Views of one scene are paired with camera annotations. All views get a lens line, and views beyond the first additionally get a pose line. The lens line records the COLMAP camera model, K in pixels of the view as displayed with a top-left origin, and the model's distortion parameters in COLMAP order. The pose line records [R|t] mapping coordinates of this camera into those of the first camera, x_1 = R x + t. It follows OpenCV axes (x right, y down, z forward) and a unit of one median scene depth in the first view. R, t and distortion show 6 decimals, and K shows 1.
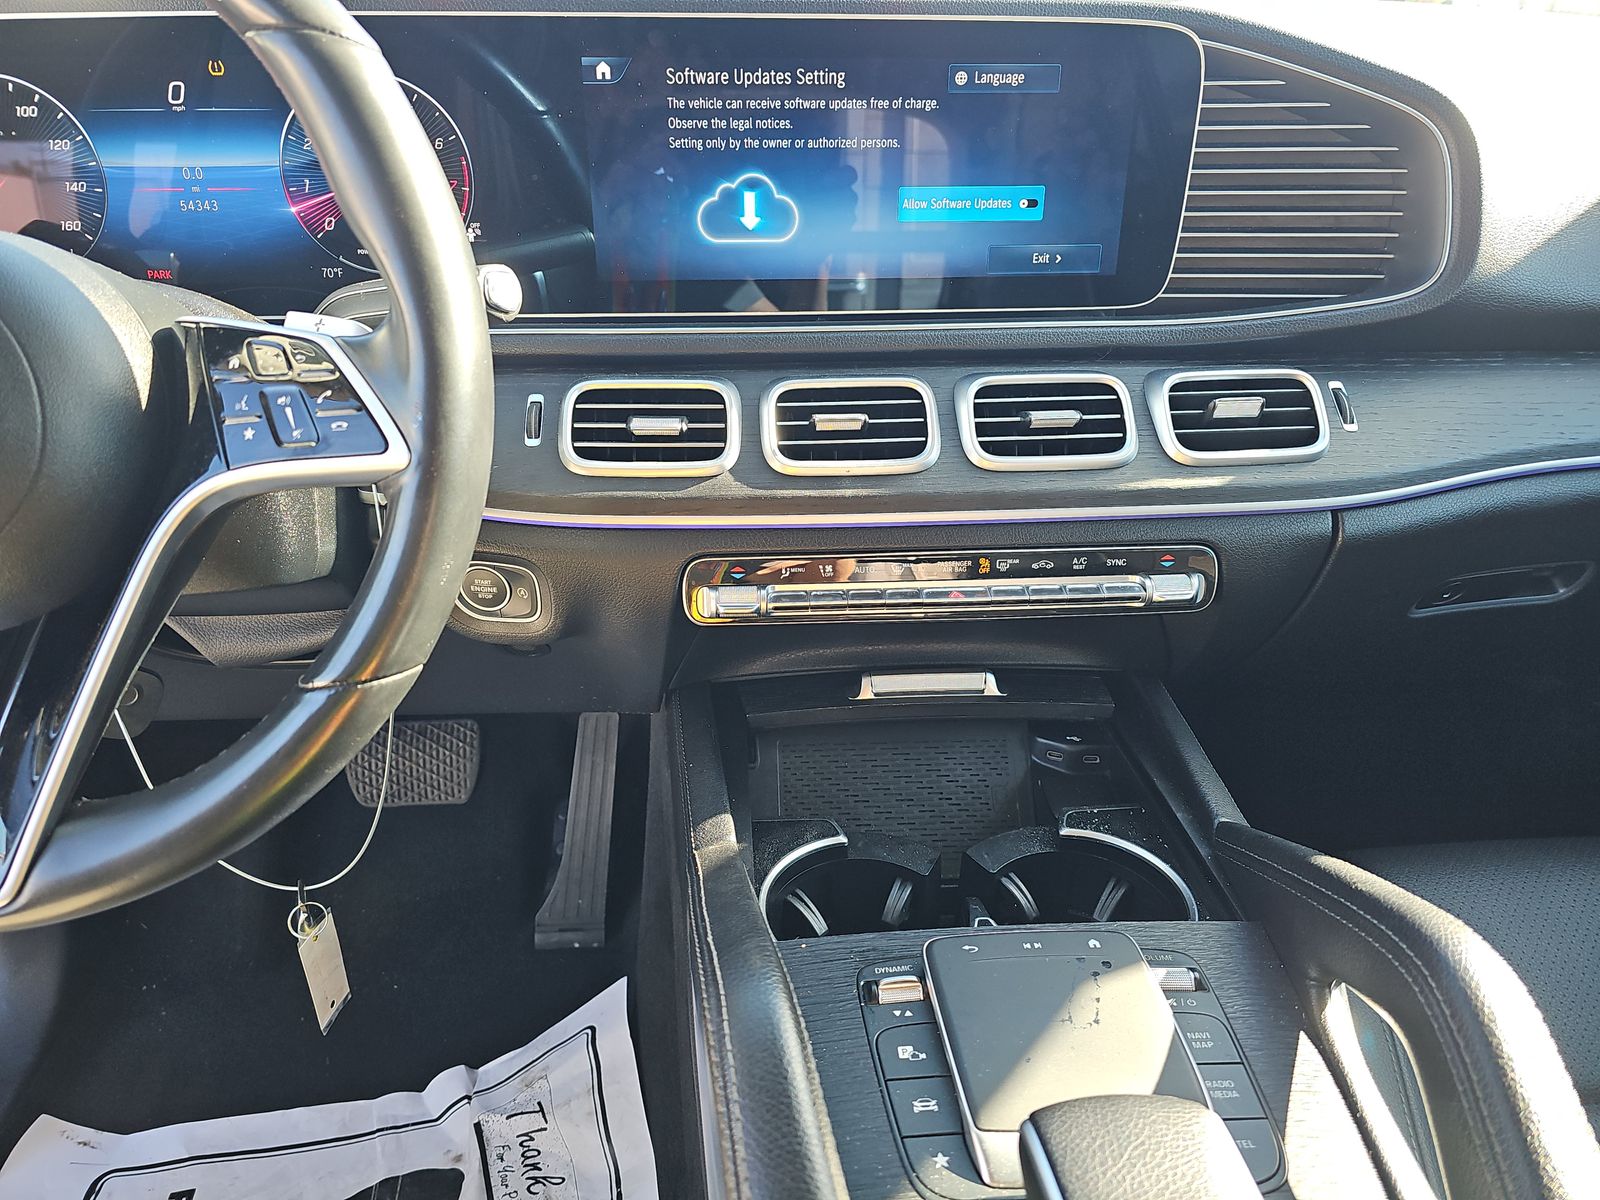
lens RADIAL K [[1048.1, 0, 799.1], [0, 1048.1, 611.8], [0, 0, 1]] dist [0.020495, -0.035627]
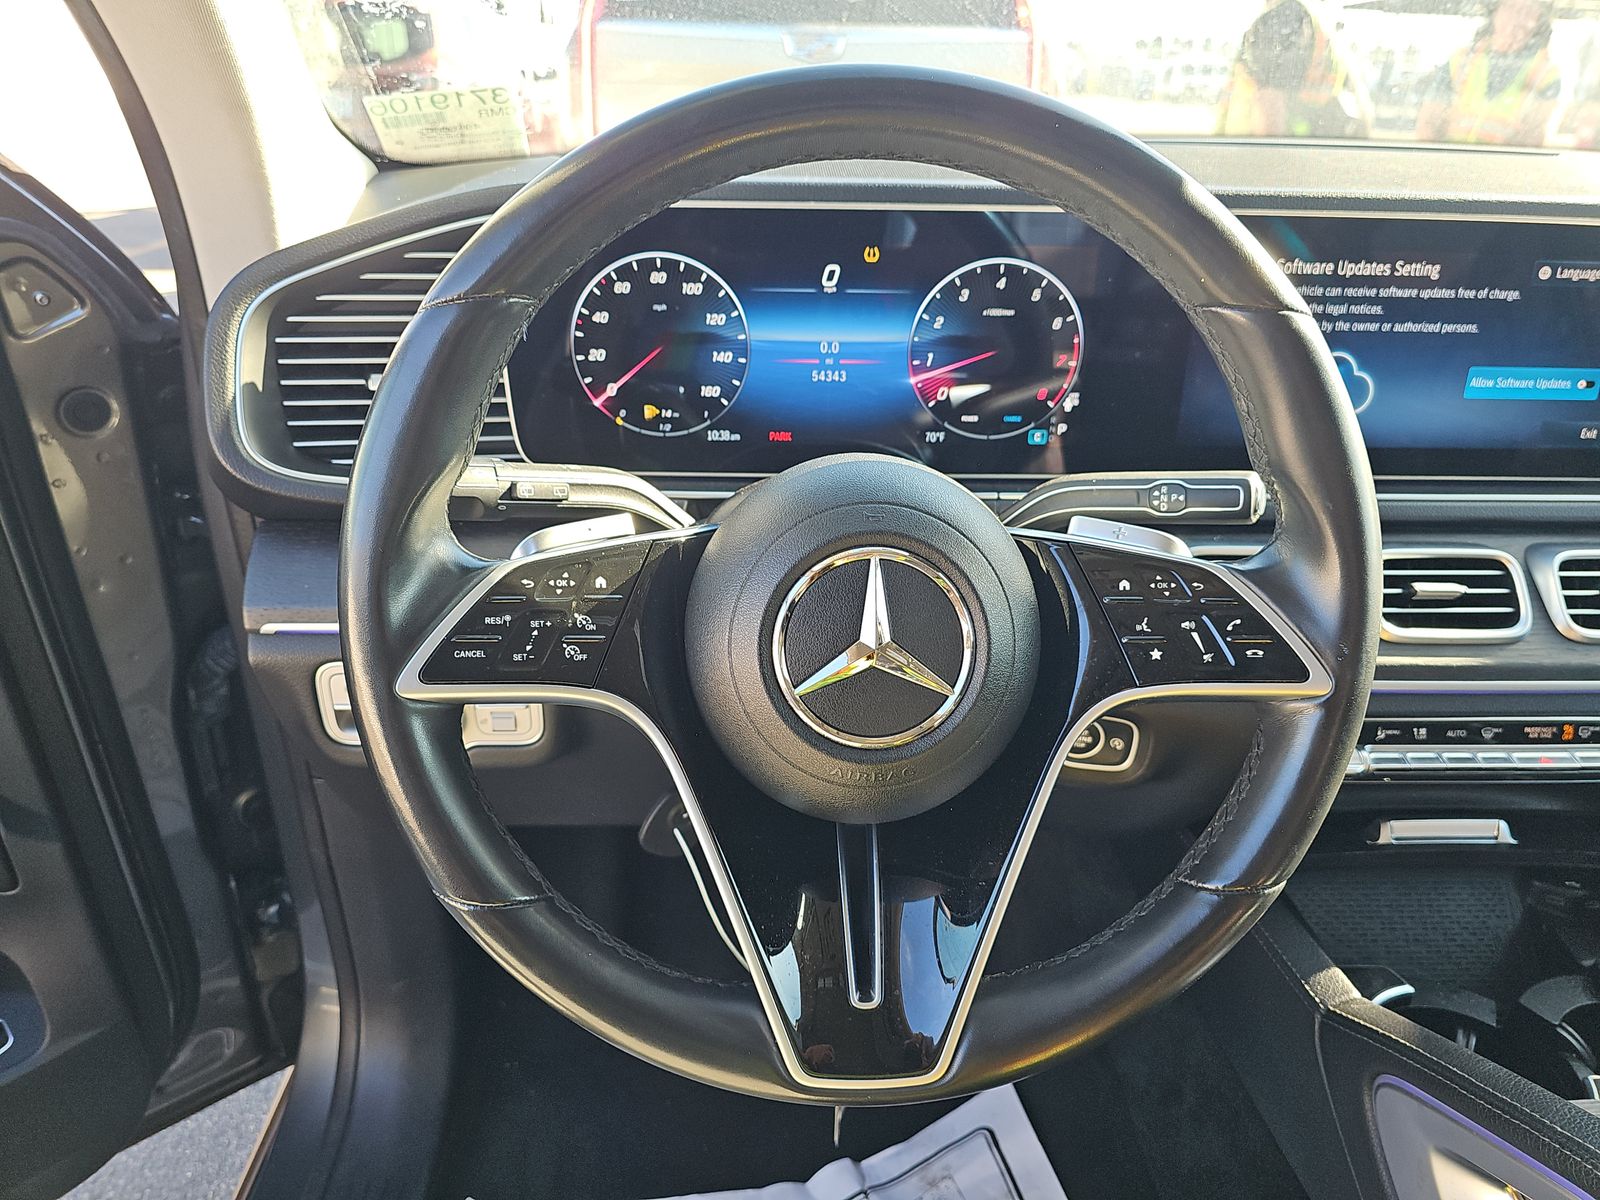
lens RADIAL K [[1048.1, 0, 795.4], [0, 1048.1, 607.6], [0, 0, 1]] dist [0.020495, -0.035627]
pose [[0.999260, 0.027461, -0.026935, -0.569858], [-0.028332, 0.999069, -0.032540, -0.112559], [0.026016, 0.033279, 0.999107, -0.069243]]
